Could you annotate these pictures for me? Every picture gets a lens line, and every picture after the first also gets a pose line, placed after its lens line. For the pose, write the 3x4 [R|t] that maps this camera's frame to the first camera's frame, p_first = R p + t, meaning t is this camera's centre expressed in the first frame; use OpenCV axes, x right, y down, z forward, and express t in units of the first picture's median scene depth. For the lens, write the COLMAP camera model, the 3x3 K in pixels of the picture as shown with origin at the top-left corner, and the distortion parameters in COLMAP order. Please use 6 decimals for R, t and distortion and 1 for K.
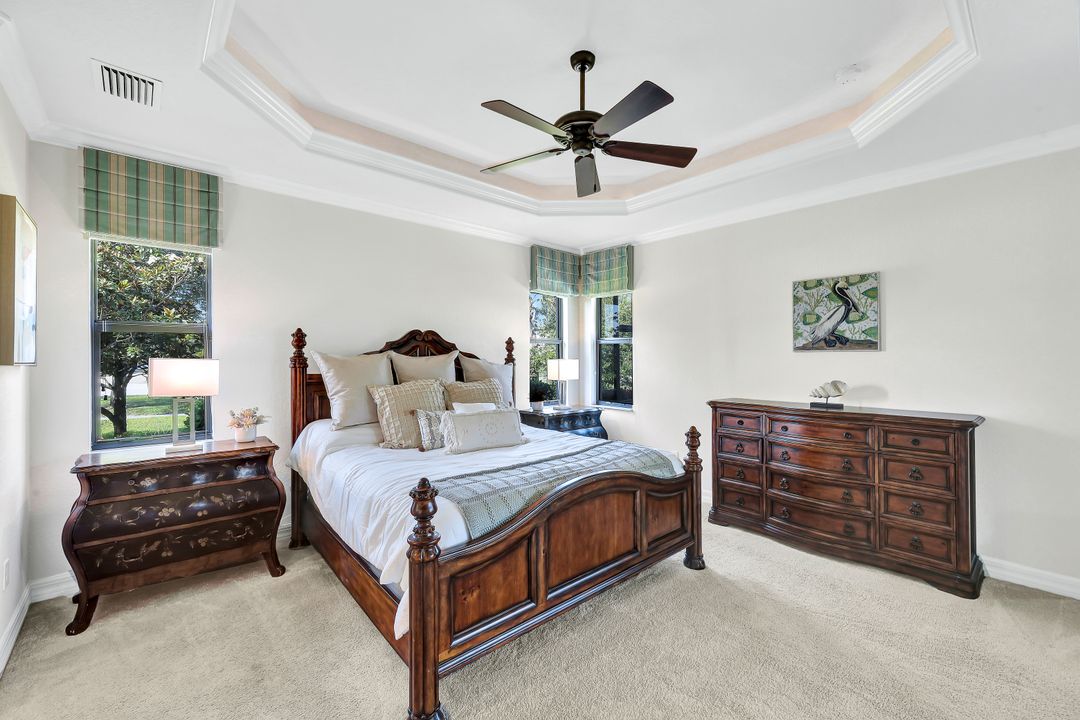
lens RADIAL K [[436.0, 0, 546.9], [0, 436.0, 355.8], [0, 0, 1]] dist [0.000130, 0.000043]
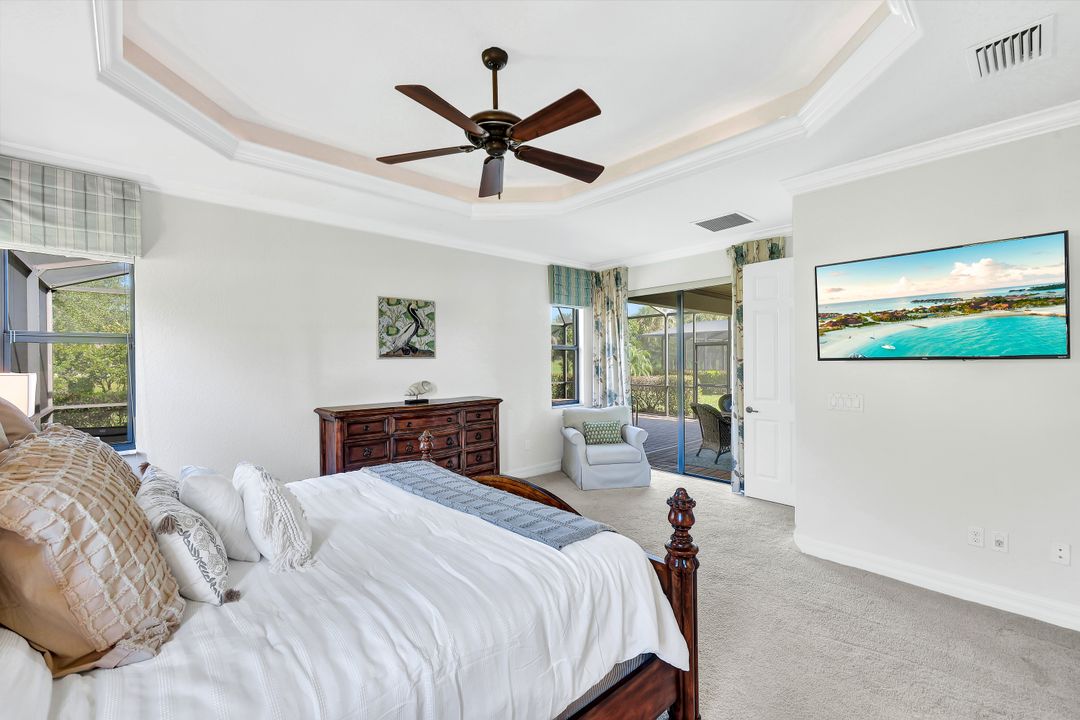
lens RADIAL K [[436.0, 0, 546.9], [0, 436.0, 355.8], [0, 0, 1]] dist [0.000130, 0.000043]
pose [[0.006167, 0.008262, 0.999947, -0.600653], [0.009430, 0.999921, -0.008320, -0.003691], [-0.999937, 0.009481, 0.006089, 0.601678]]
